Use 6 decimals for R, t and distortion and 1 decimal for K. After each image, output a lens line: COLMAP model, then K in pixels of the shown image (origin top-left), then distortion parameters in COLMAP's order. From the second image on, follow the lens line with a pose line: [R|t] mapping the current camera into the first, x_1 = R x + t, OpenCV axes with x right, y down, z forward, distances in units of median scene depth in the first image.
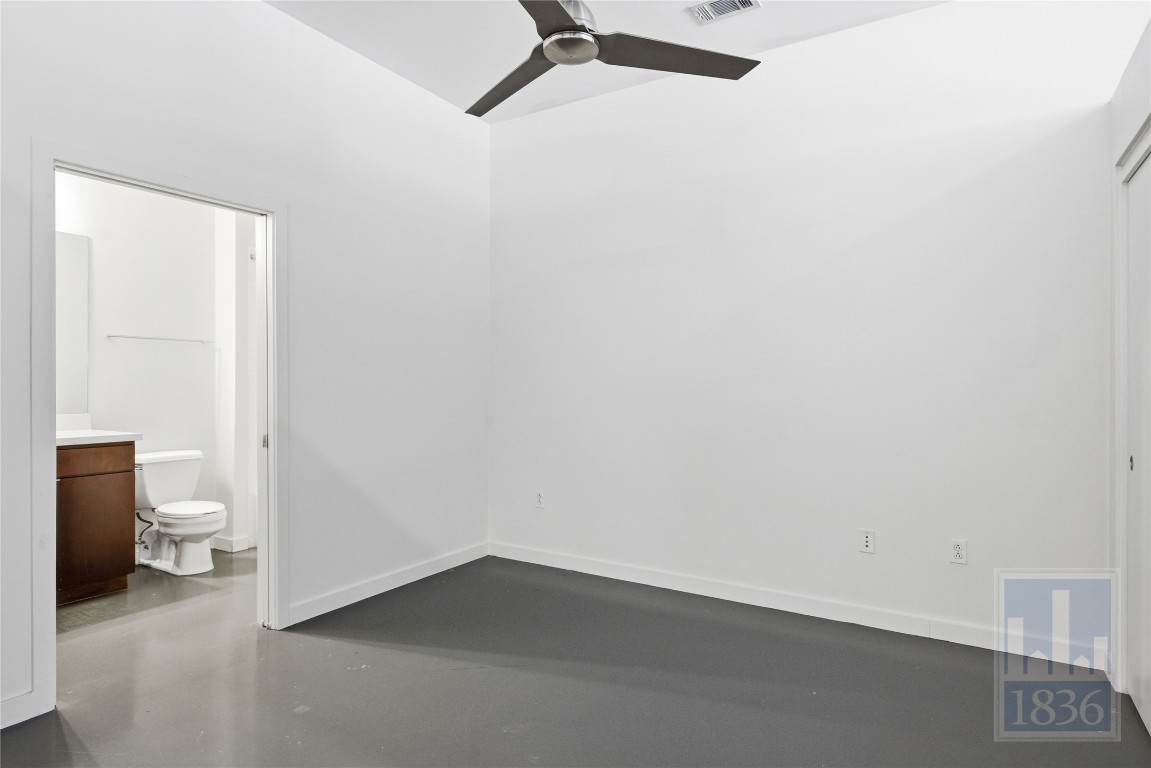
lens RADIAL K [[657.4, 0, 575.5], [0, 657.4, 384.0], [0, 0, 1]] dist [0.004317, 0.000455]
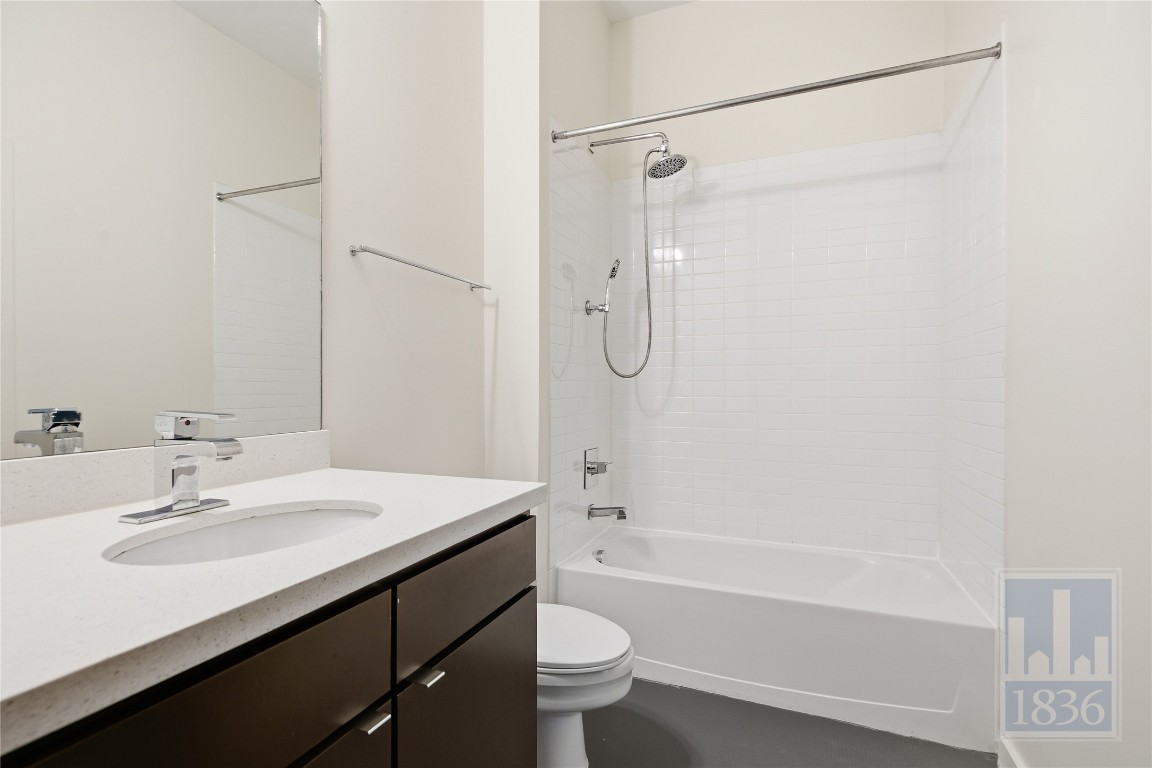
lens RADIAL K [[548.6, 0, 576.0], [0, 548.6, 384.0], [0, 0, 1]] dist [0.002108, 0.000004]
pose [[0.987451, 0.001555, 0.157919, -0.618116], [-0.002210, 0.999990, 0.003968, 0.013388], [-0.157911, -0.004268, 0.987444, 0.617221]]
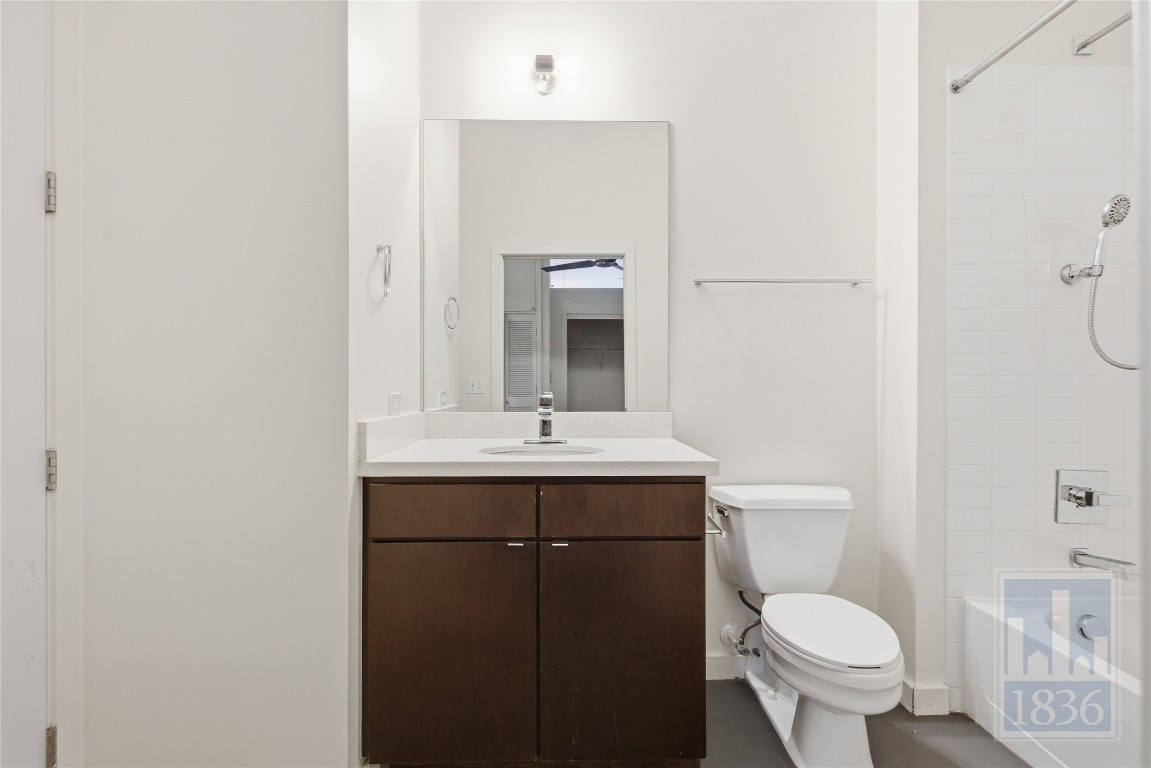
lens RADIAL K [[548.1, 0, 575.5], [0, 548.1, 384.0], [0, 0, 1]] dist [0.002108, 0.000004]
pose [[0.531131, -0.001970, -0.847287, -0.346778], [0.002732, 0.999996, -0.000612, 0.018388], [0.847285, -0.001990, 0.531134, 0.643201]]
